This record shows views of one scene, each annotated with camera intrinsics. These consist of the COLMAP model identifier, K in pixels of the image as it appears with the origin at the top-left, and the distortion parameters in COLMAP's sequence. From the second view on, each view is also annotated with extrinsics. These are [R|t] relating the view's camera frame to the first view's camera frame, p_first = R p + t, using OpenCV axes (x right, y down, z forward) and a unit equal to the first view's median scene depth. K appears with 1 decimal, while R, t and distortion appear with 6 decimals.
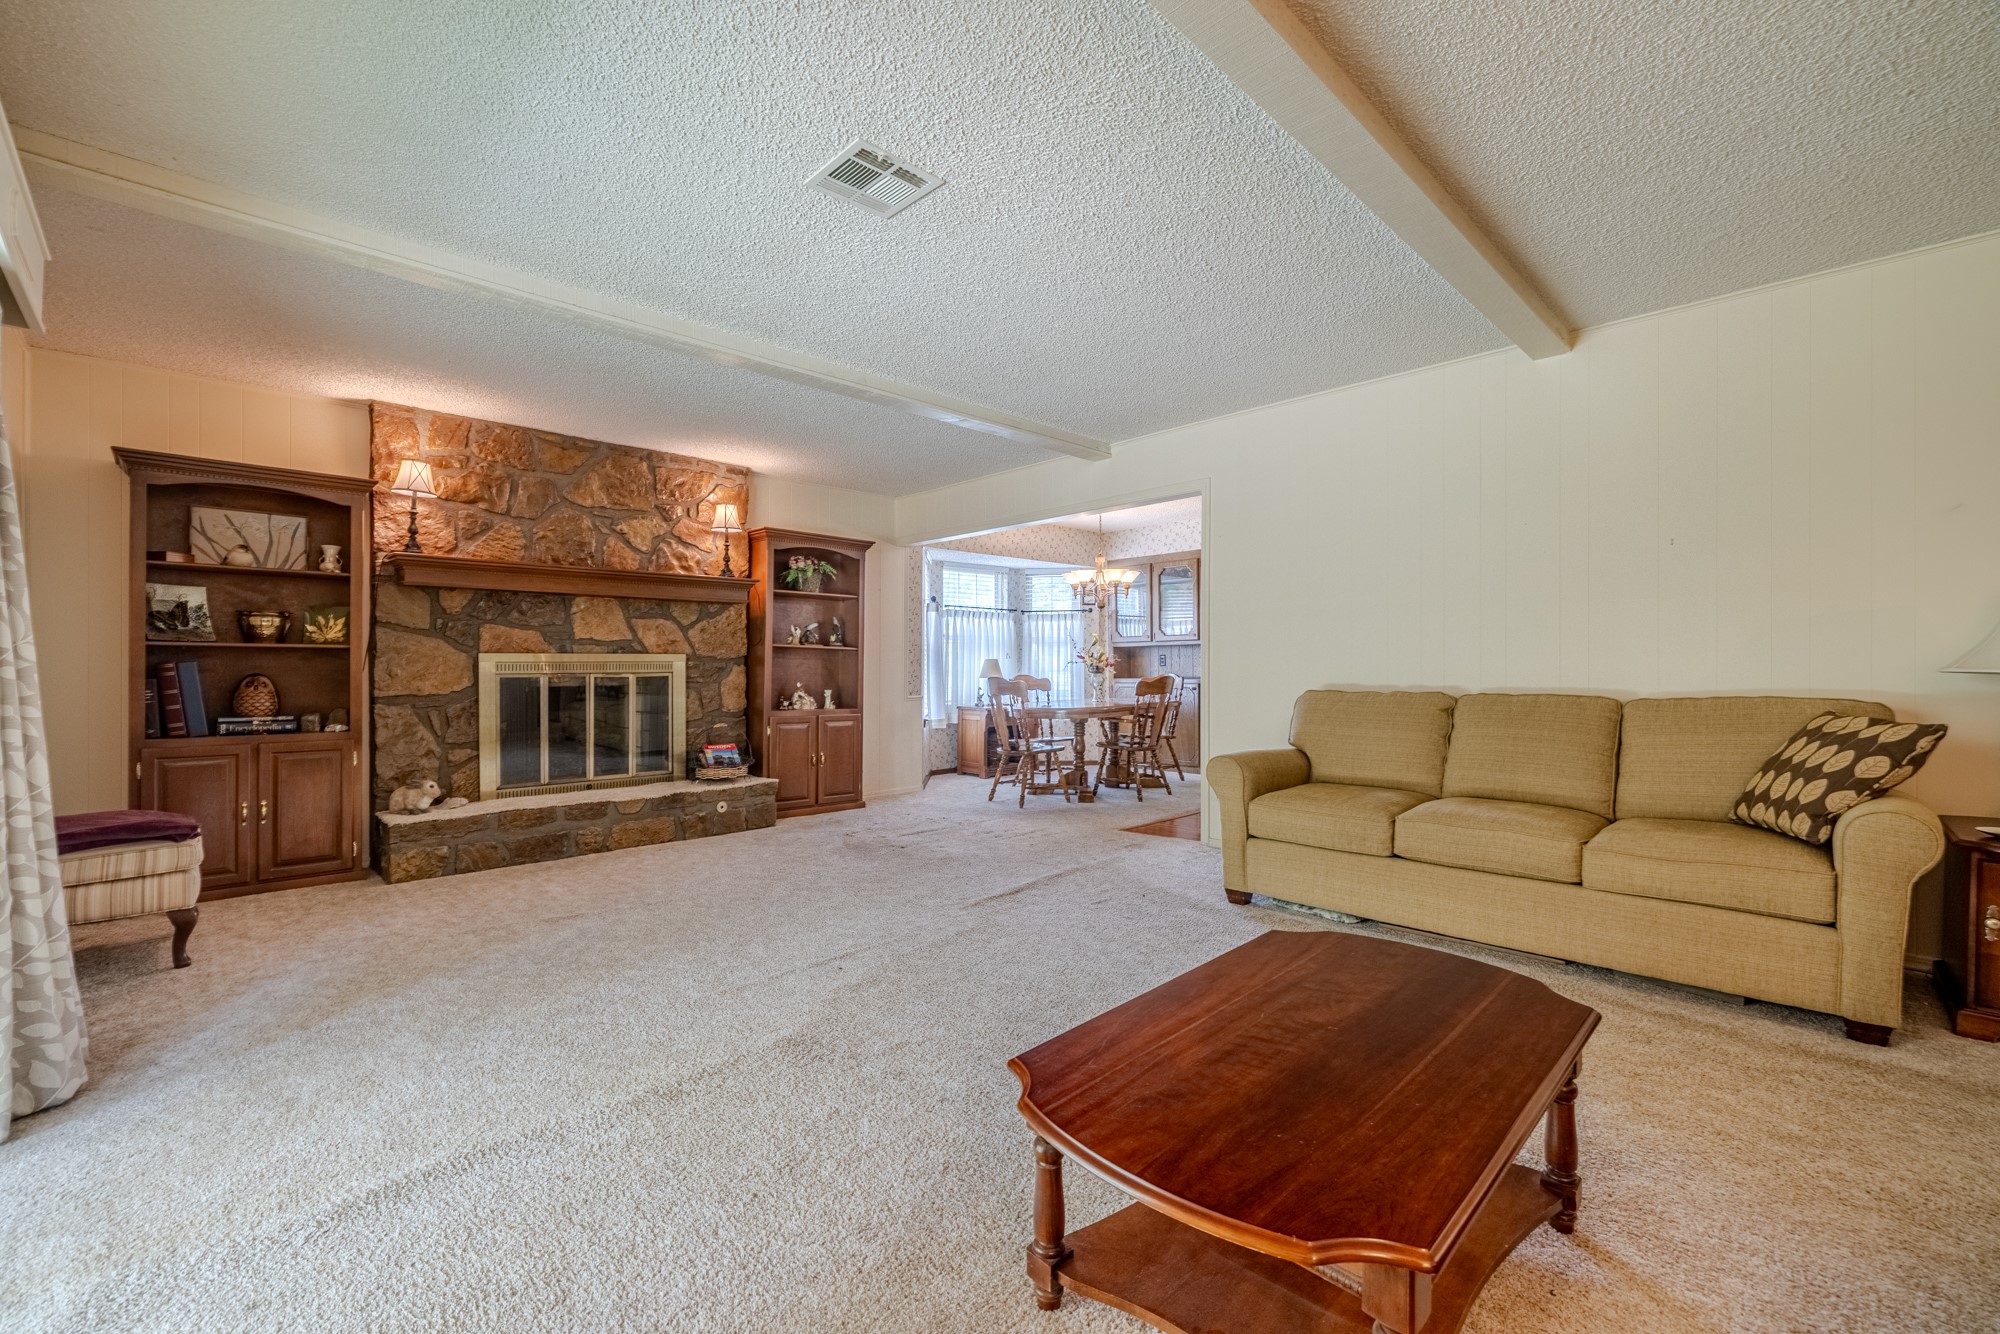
lens RADIAL K [[840.8, 0, 994.8], [0, 840.8, 661.5], [0, 0, 1]] dist [0.000463, 0.000503]
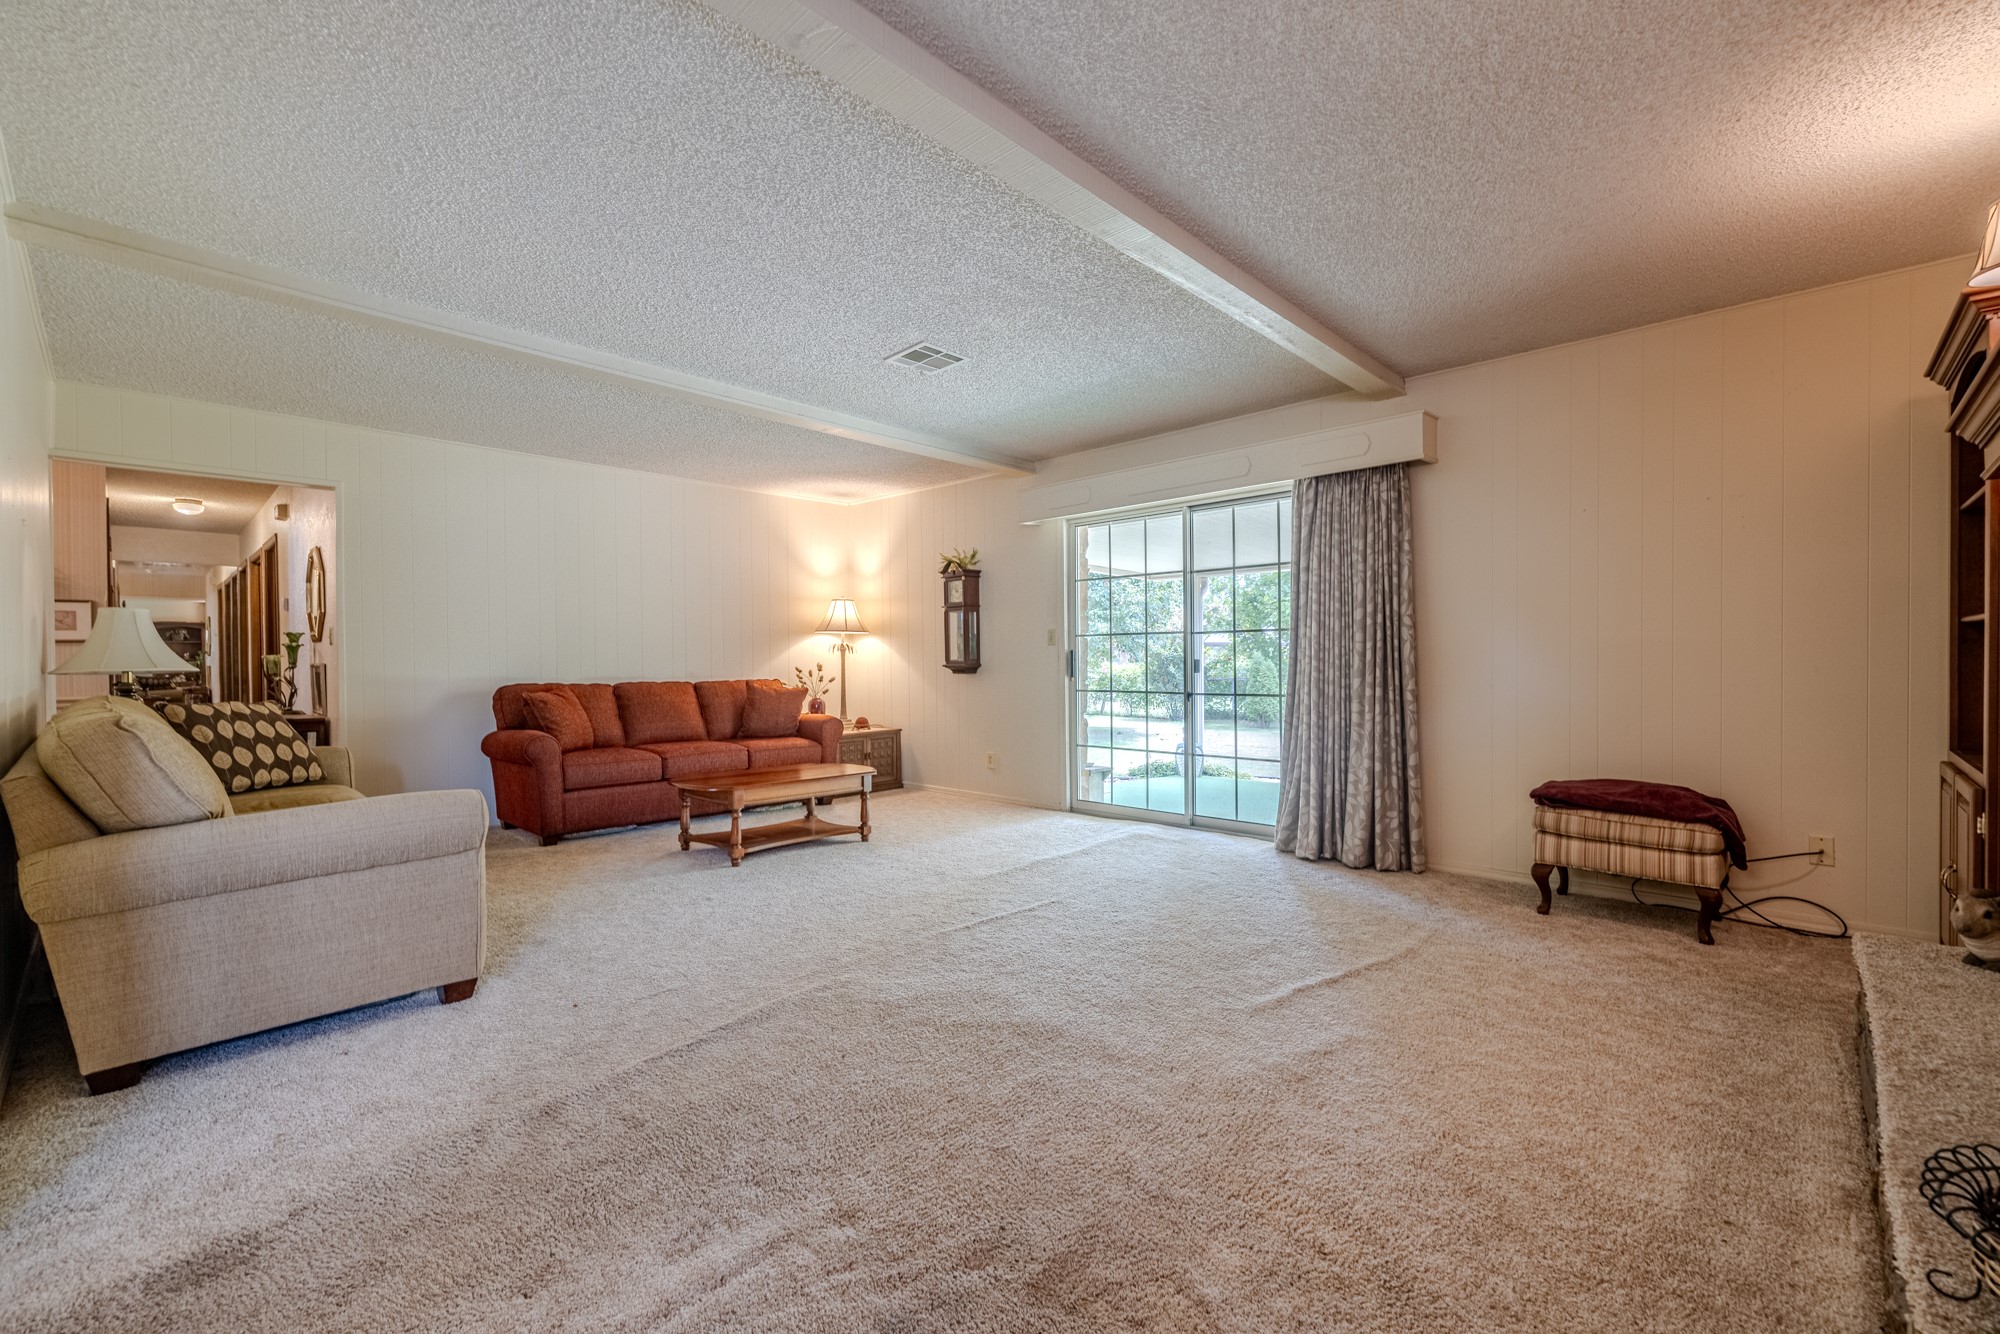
lens RADIAL K [[840.8, 0, 998.8], [0, 840.8, 670.9], [0, 0, 1]] dist [0.000463, 0.000503]
pose [[-0.999272, 0.008894, -0.037103, -0.092582], [0.008627, 0.999936, 0.007359, 0.006961], [0.037166, 0.007034, -0.999284, 1.140248]]
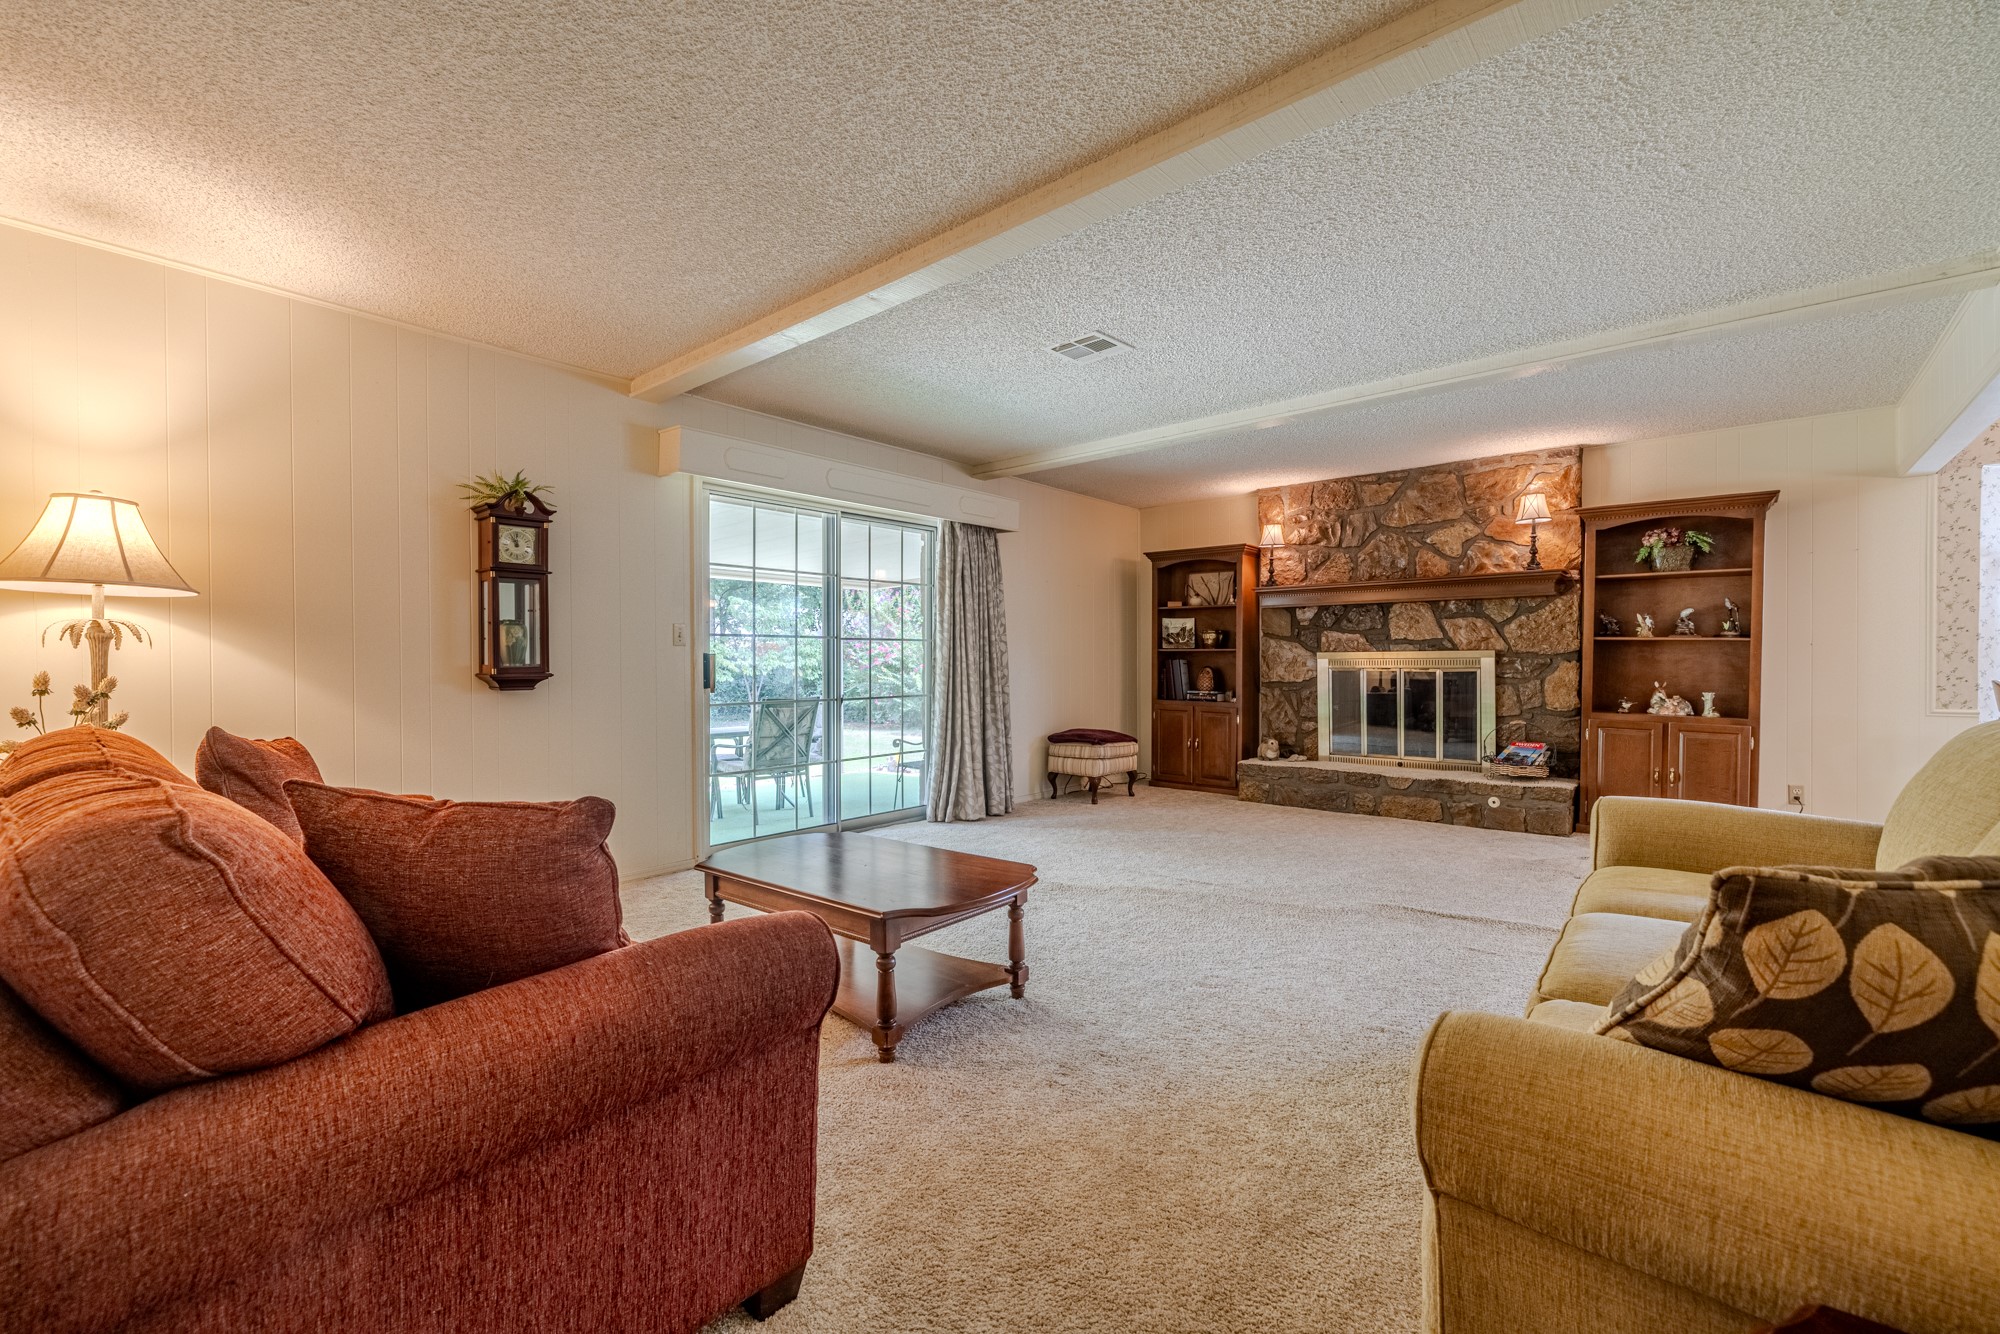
lens RADIAL K [[840.8, 0, 985.6], [0, 840.8, 665.1], [0, 0, 1]] dist [0.000463, 0.000503]
pose [[0.080055, 0.005249, -0.996777, 0.602257], [0.007280, 0.999956, 0.005850, -0.001453], [0.996764, -0.007724, 0.080013, 0.301029]]
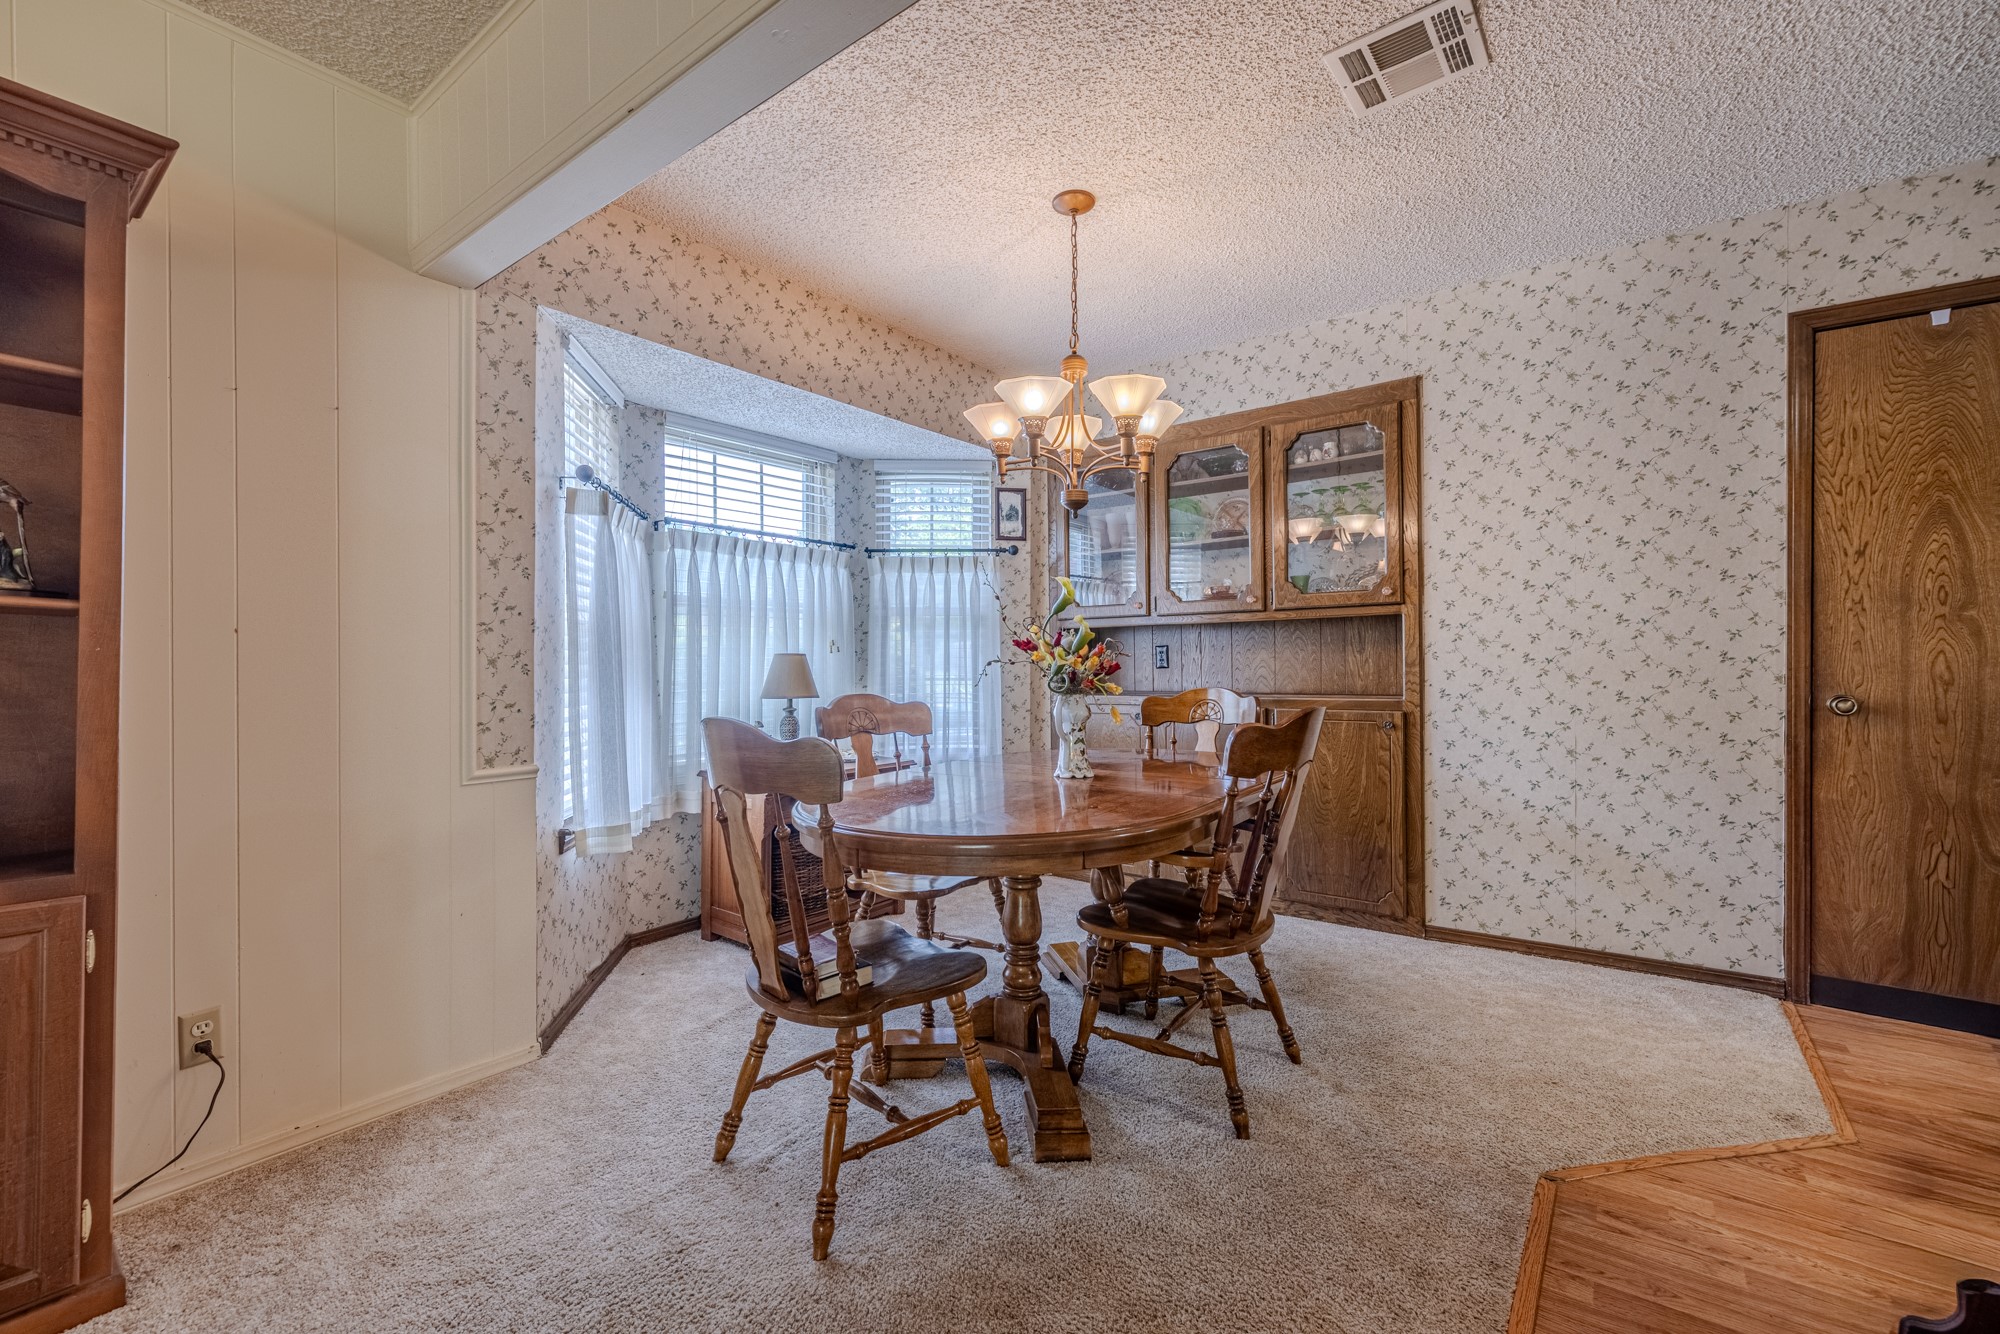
lens RADIAL K [[840.8, 0, 999.4], [0, 840.8, 667.9], [0, 0, 1]] dist [0.000463, 0.000503]
pose [[0.987984, -0.002606, 0.154534, 0.051836], [0.000957, 0.999942, 0.010741, -0.000367], [-0.154553, -0.010464, 0.987929, 0.845163]]
